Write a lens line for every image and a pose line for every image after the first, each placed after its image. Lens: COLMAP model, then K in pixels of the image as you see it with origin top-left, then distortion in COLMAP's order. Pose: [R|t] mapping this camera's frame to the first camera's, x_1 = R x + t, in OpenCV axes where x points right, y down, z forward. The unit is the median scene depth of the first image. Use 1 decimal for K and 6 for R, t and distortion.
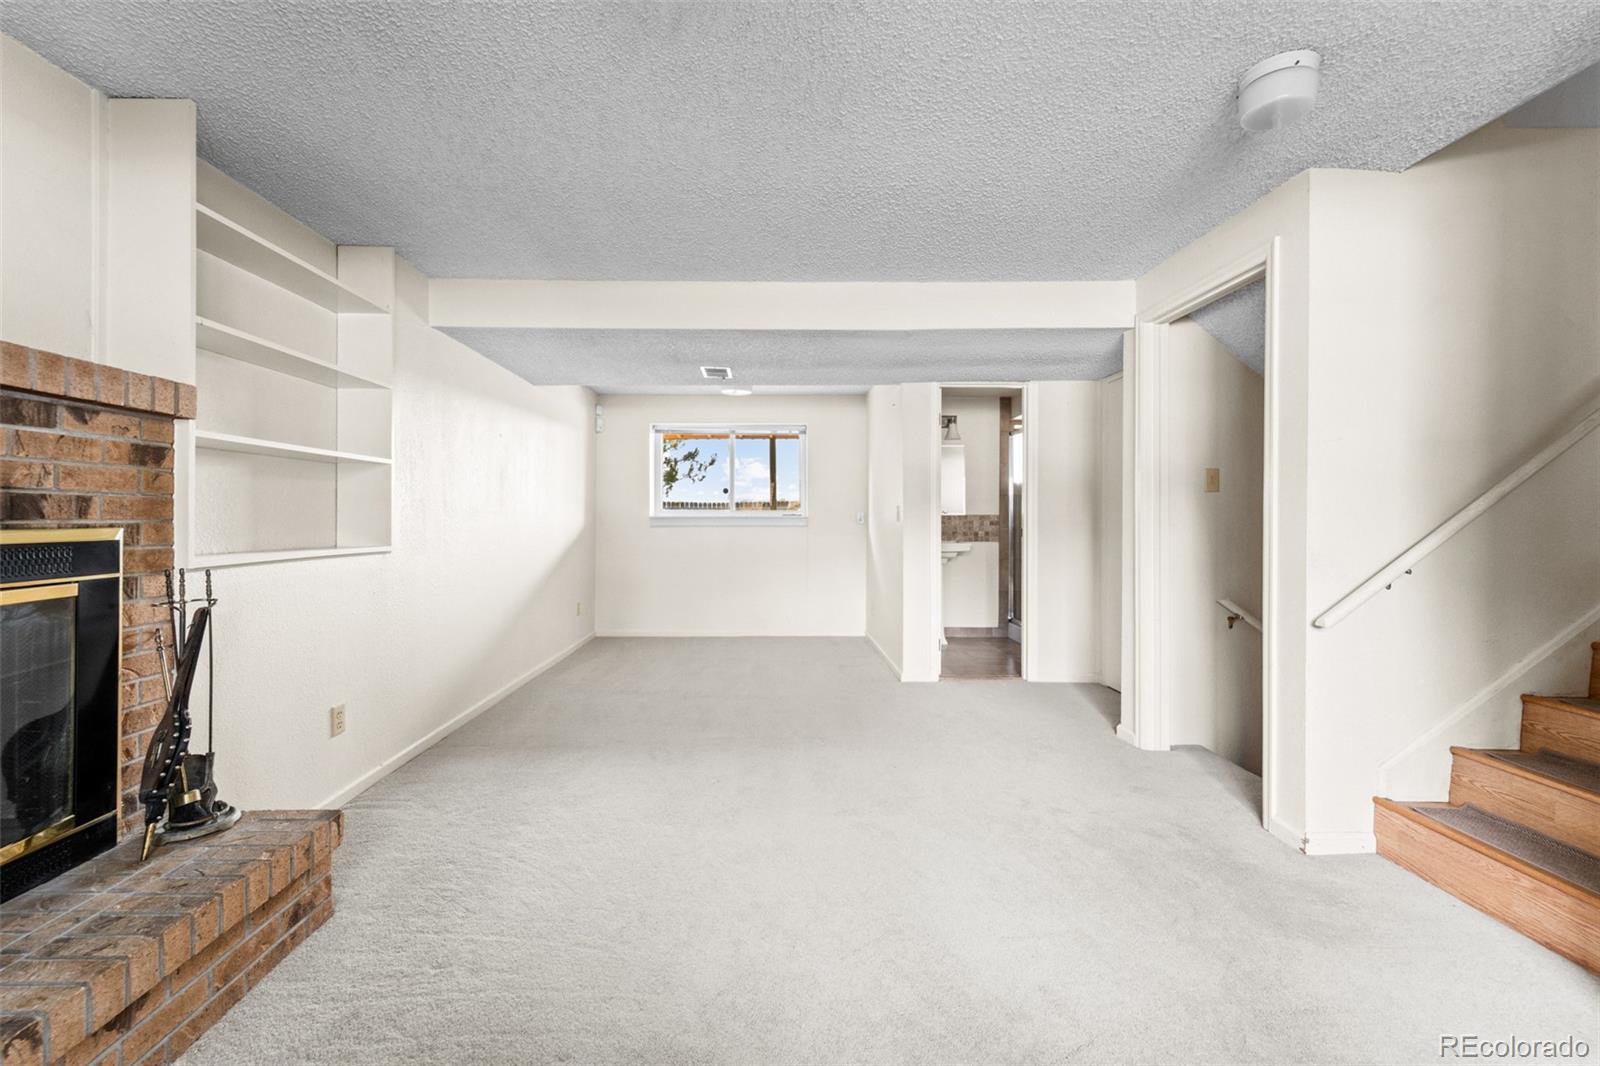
lens RADIAL K [[657.2, 0, 799.2], [0, 657.2, 518.7], [0, 0, 1]] dist [0.001202, -0.000779]
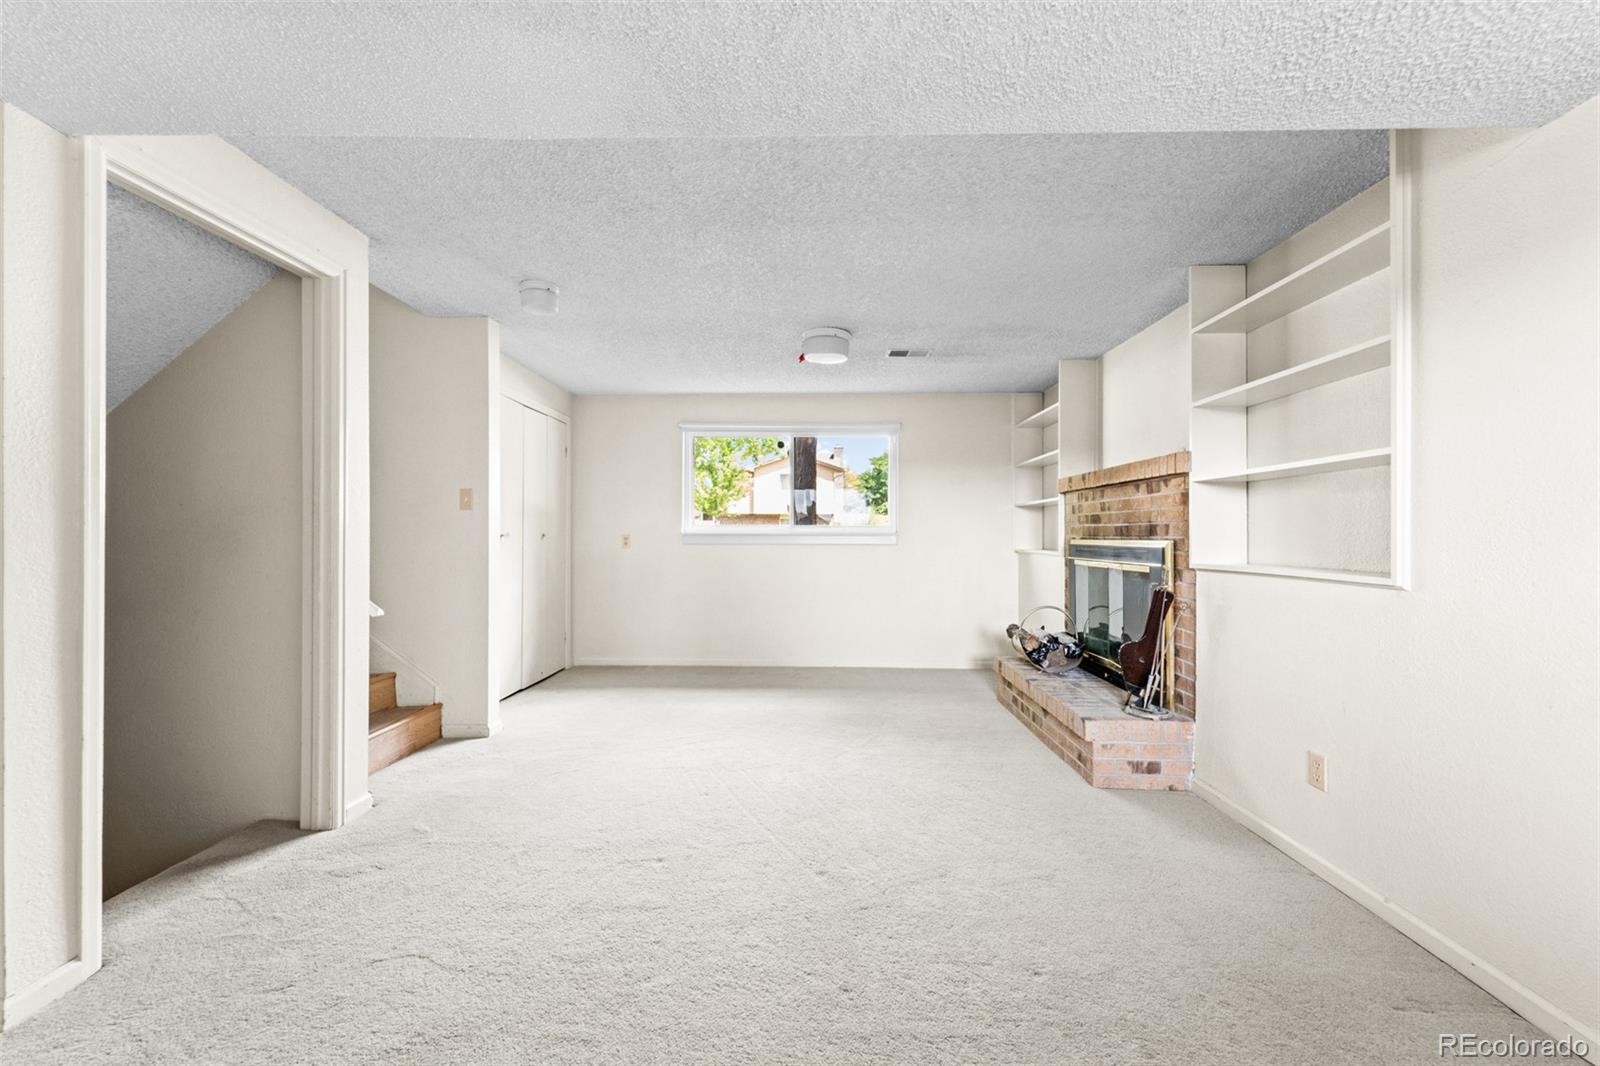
lens RADIAL K [[657.2, 0, 803.1], [0, 657.2, 530.5], [0, 0, 1]] dist [0.001202, -0.000779]
pose [[-0.997219, 0.009093, 0.073969, -0.117665], [0.009378, 0.999950, 0.003496, -0.025052], [-0.073934, 0.004180, -0.997254, 2.369945]]
